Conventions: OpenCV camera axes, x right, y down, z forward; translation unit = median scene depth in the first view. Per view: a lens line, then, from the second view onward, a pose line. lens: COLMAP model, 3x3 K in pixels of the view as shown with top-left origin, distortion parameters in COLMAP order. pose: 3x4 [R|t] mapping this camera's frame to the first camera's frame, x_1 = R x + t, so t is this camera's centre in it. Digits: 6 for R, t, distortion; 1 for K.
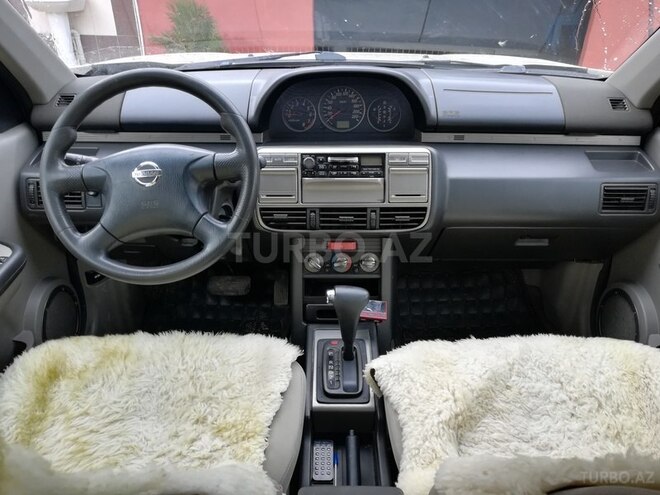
lens RADIAL K [[512.3, 0, 330.0], [0, 512.3, 247.5], [0, 0, 1]] dist [0.002319, -0.007551]
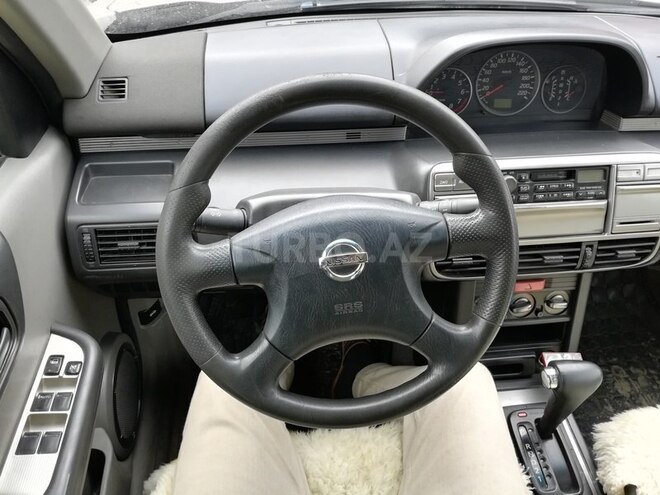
lens RADIAL K [[512.3, 0, 330.0], [0, 512.3, 247.5], [0, 0, 1]] dist [0.002319, -0.007551]
pose [[0.993394, -0.056666, 0.099790, -0.344195], [0.037315, 0.981827, 0.186074, -0.214402], [-0.108521, -0.181121, 0.977455, 0.335876]]
